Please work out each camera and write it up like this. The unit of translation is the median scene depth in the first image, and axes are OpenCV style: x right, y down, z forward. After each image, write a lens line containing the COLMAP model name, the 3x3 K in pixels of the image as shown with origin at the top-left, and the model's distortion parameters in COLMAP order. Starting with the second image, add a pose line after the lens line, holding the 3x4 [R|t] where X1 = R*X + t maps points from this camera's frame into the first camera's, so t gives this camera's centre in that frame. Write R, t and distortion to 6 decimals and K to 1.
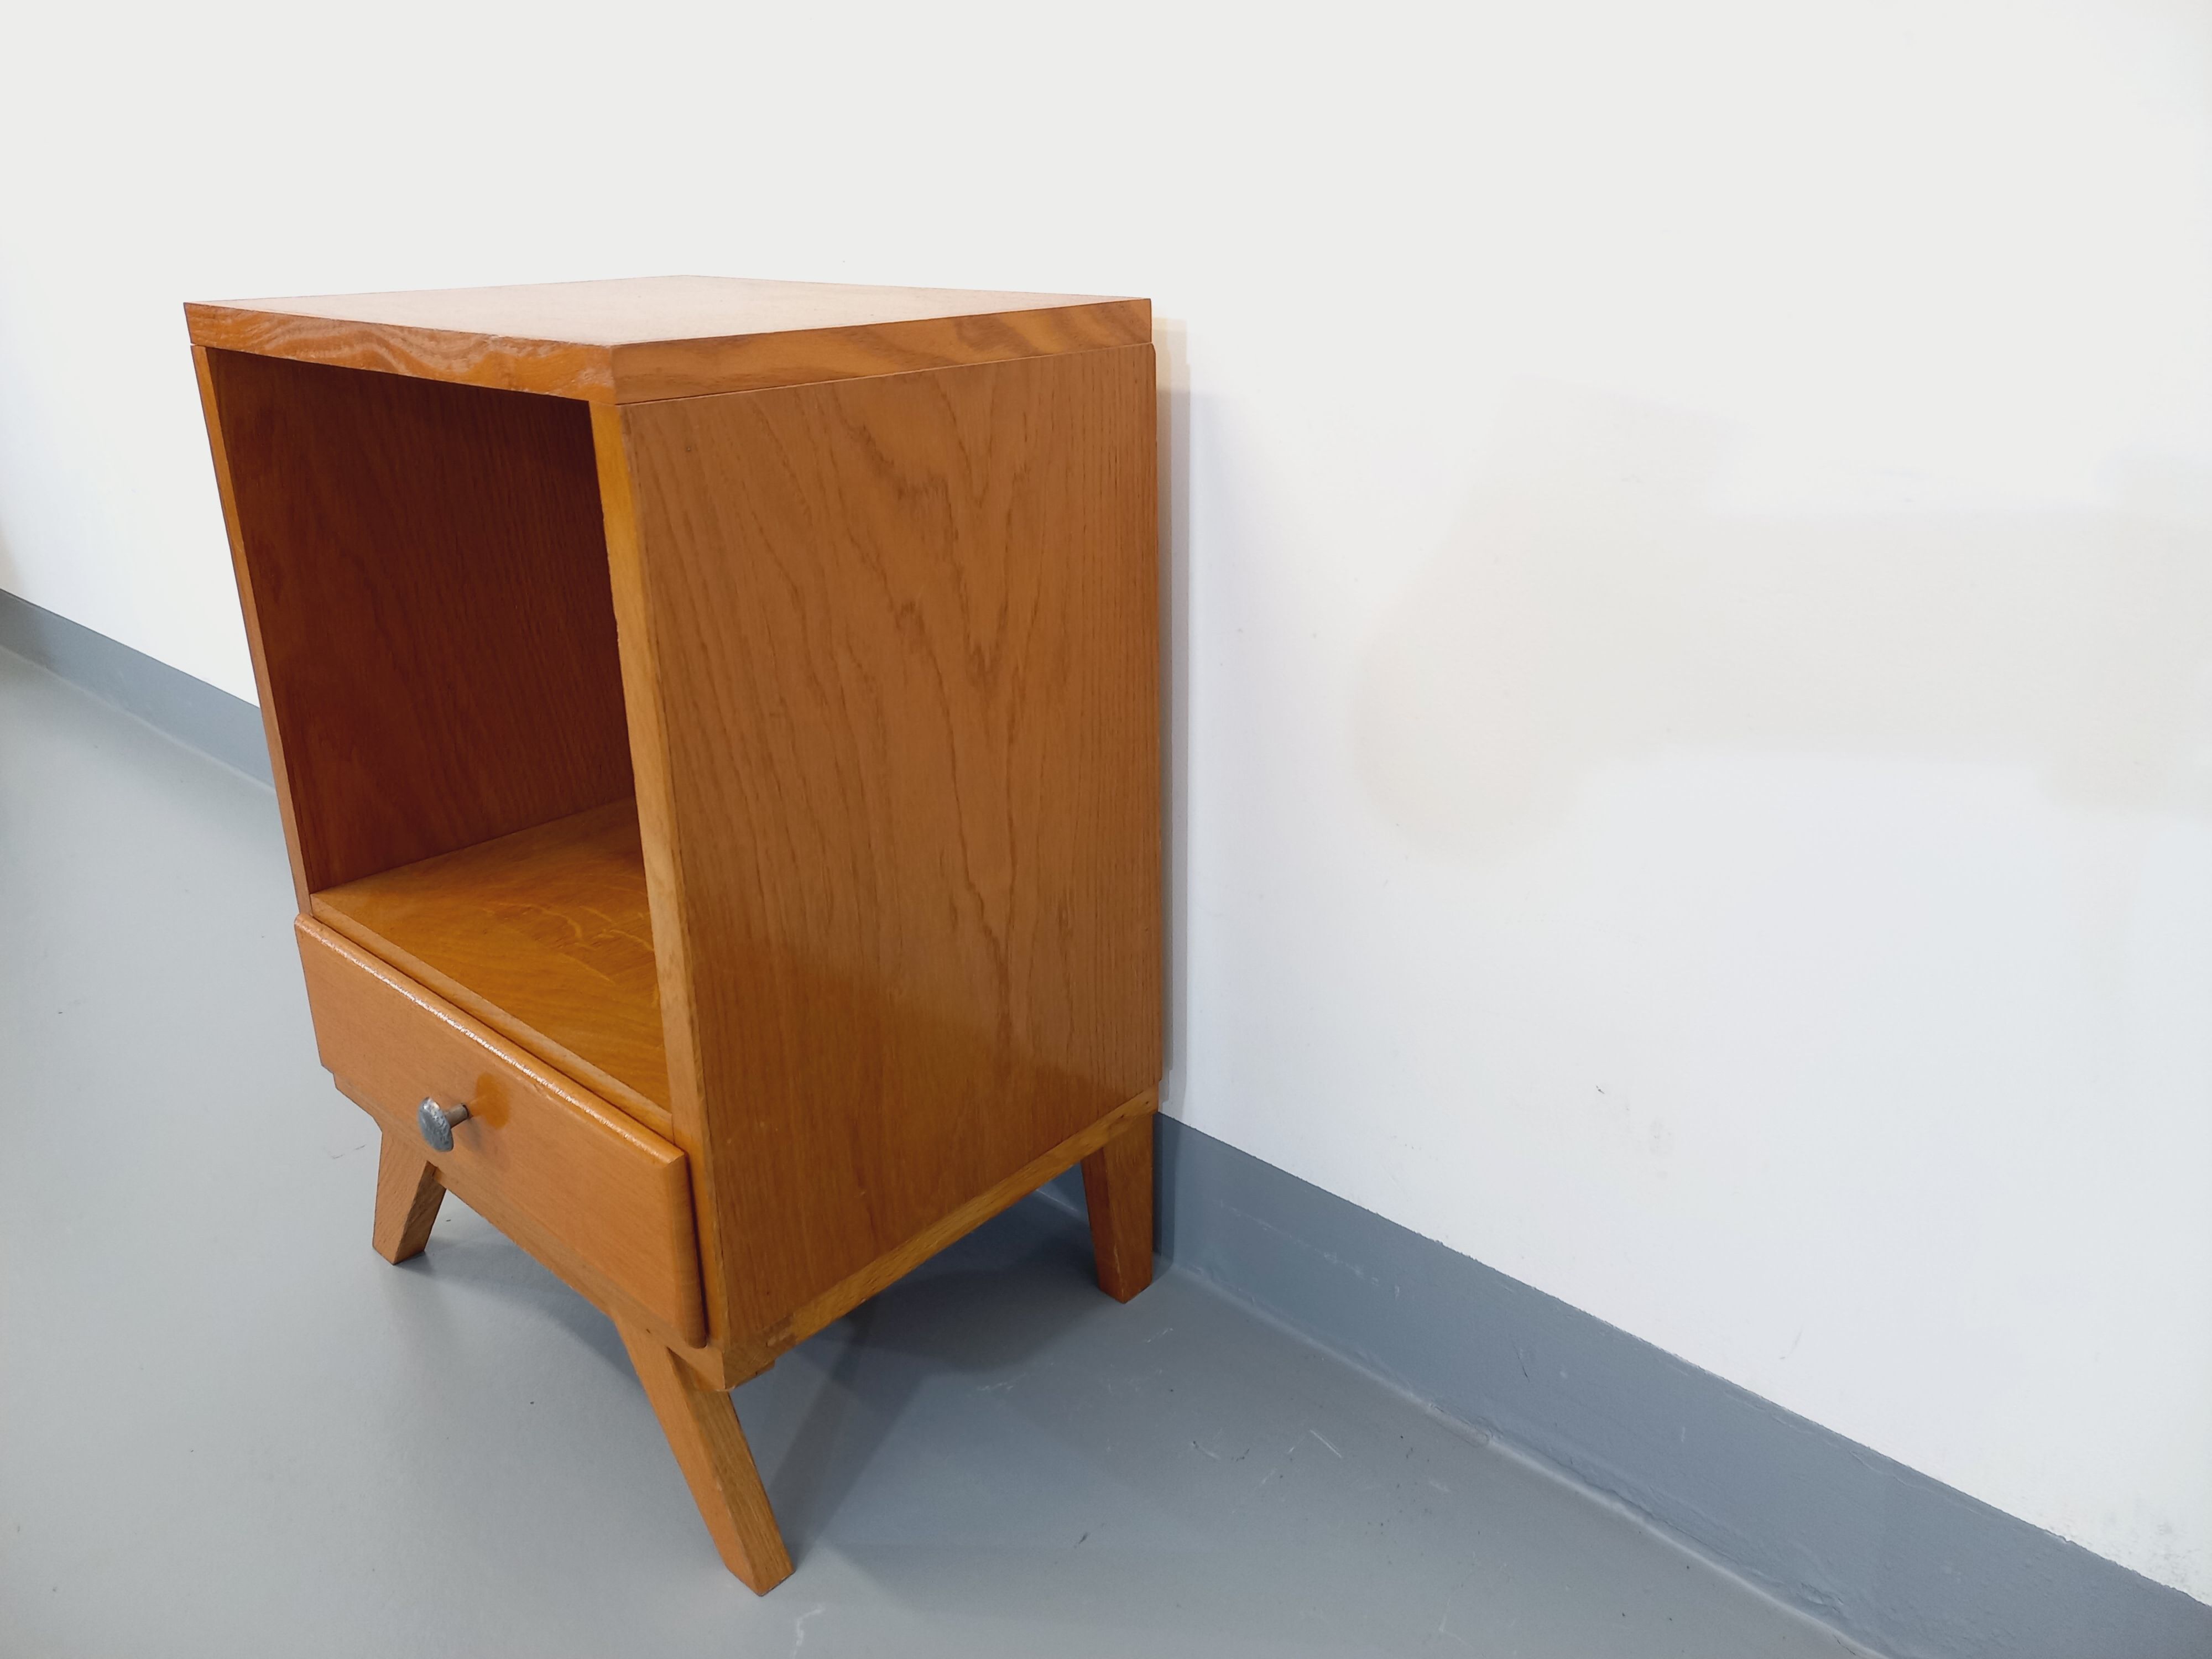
lens RADIAL K [[1602.3, 0, 1072.8], [0, 1602.3, 773.4], [0, 0, 1]] dist [0.131543, -0.156271]
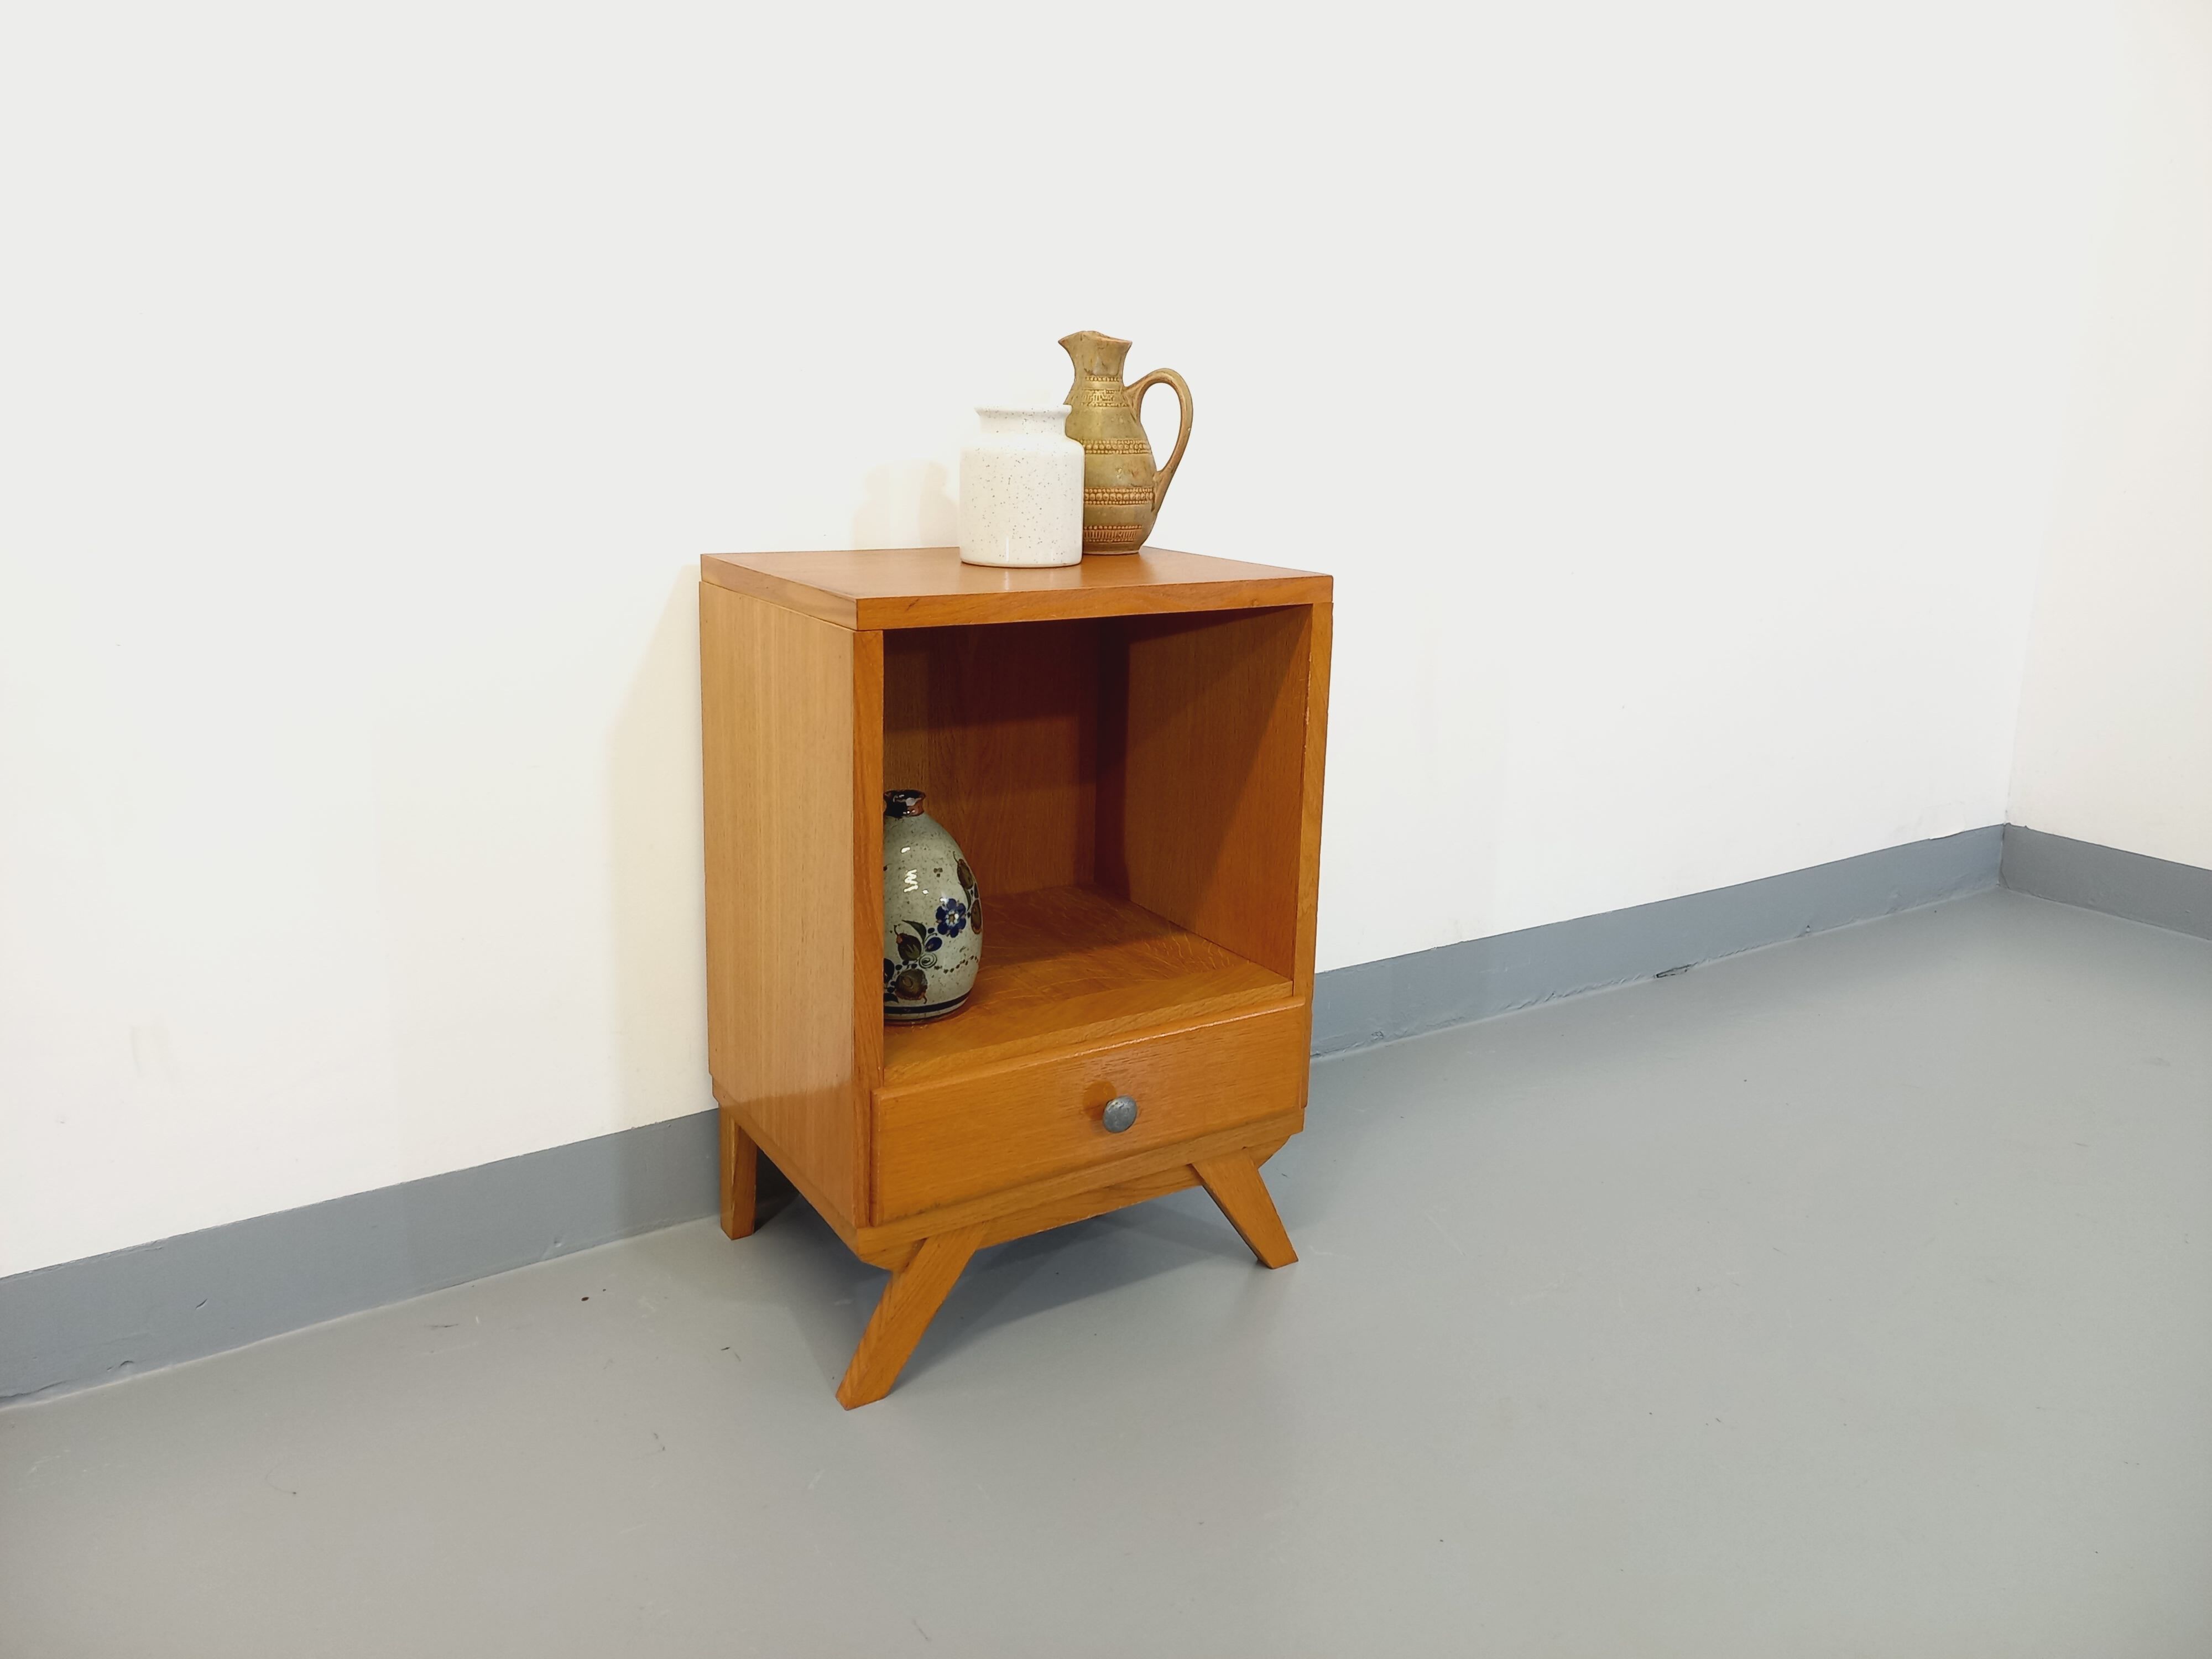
lens RADIAL K [[1602.3, 0, 1072.8], [0, 1602.3, 773.4], [0, 0, 1]] dist [0.131543, -0.156271]
pose [[0.264402, -0.187843, 0.945942, -1.670054], [0.302176, 0.947594, 0.103710, -0.234746], [-0.915850, 0.258420, 0.307307, 0.497008]]
